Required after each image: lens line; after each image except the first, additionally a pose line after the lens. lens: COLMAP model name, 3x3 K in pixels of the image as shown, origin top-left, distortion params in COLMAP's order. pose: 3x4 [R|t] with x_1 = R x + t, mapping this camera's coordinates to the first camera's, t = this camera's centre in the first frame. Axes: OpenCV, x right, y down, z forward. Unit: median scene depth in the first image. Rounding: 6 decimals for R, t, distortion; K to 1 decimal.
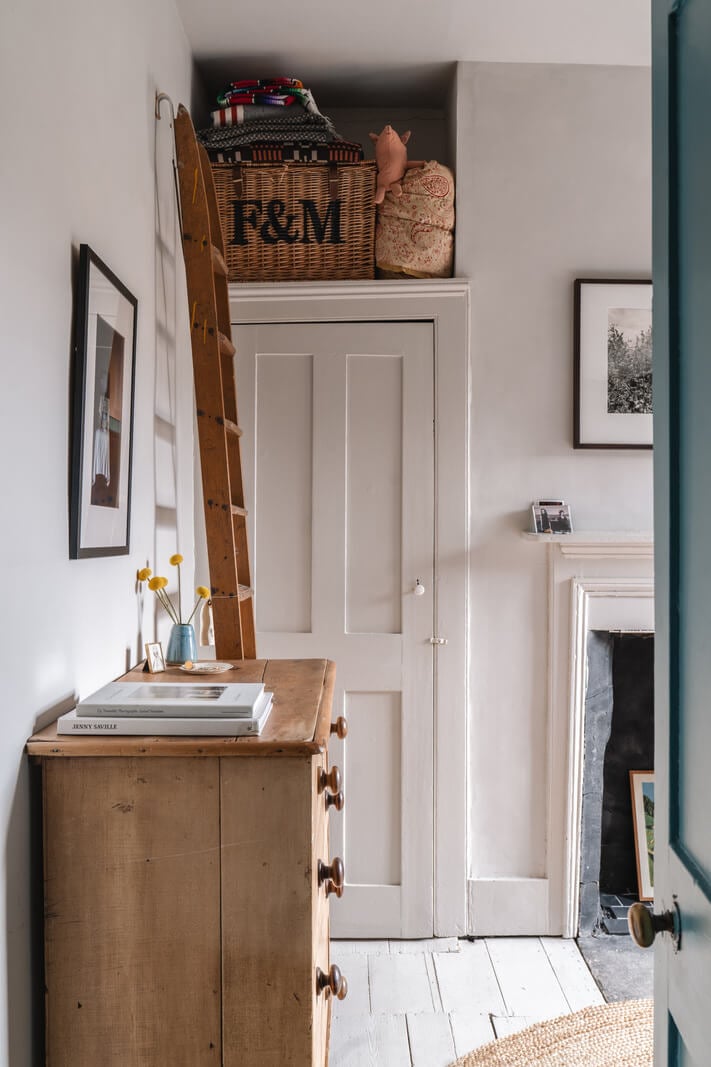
lens RADIAL K [[1005.8, 0, 401.1], [0, 1005.8, 532.4], [0, 0, 1]] dist [-0.002803, -0.002357]
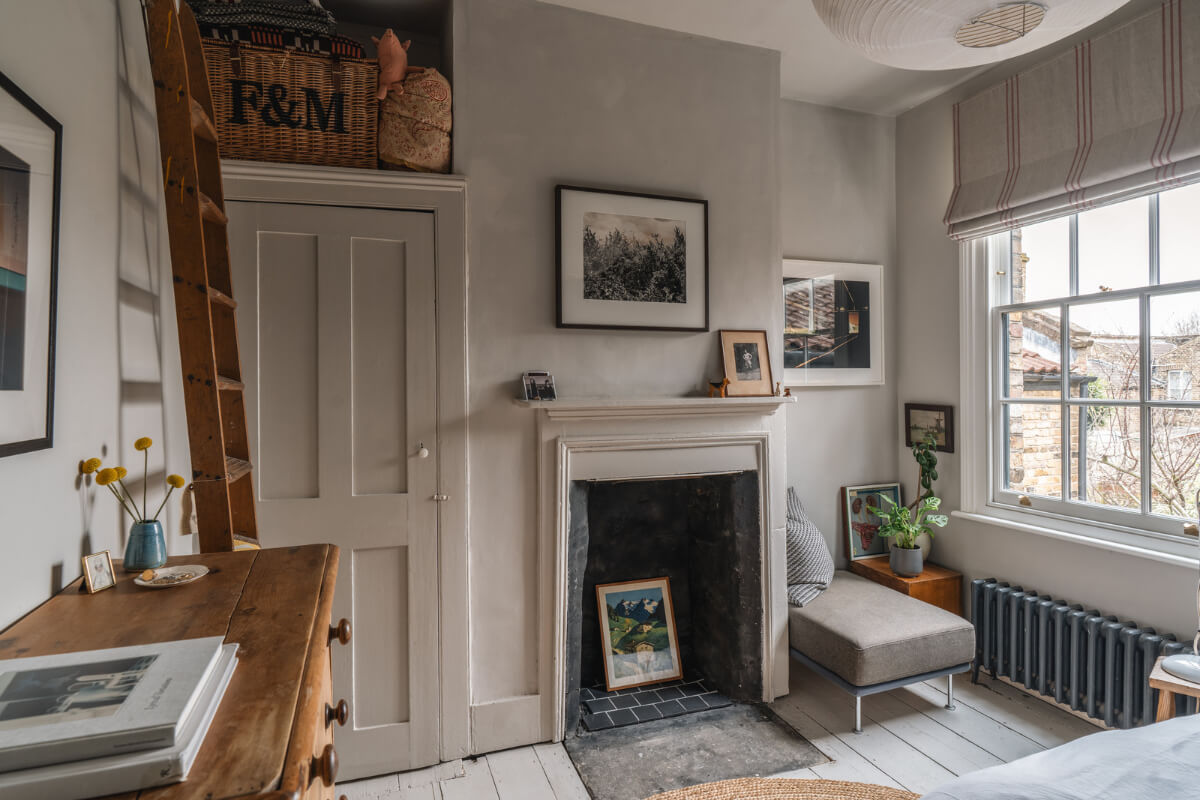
lens RADIAL K [[626.8, 0, 591.5], [0, 626.8, 386.8], [0, 0, 1]] dist [-0.004303, 0.000802]
pose [[0.955355, -0.010248, 0.295282, -0.007979], [0.009649, 0.999947, 0.003486, -0.016224], [-0.295302, -0.000481, 0.955404, 0.283748]]
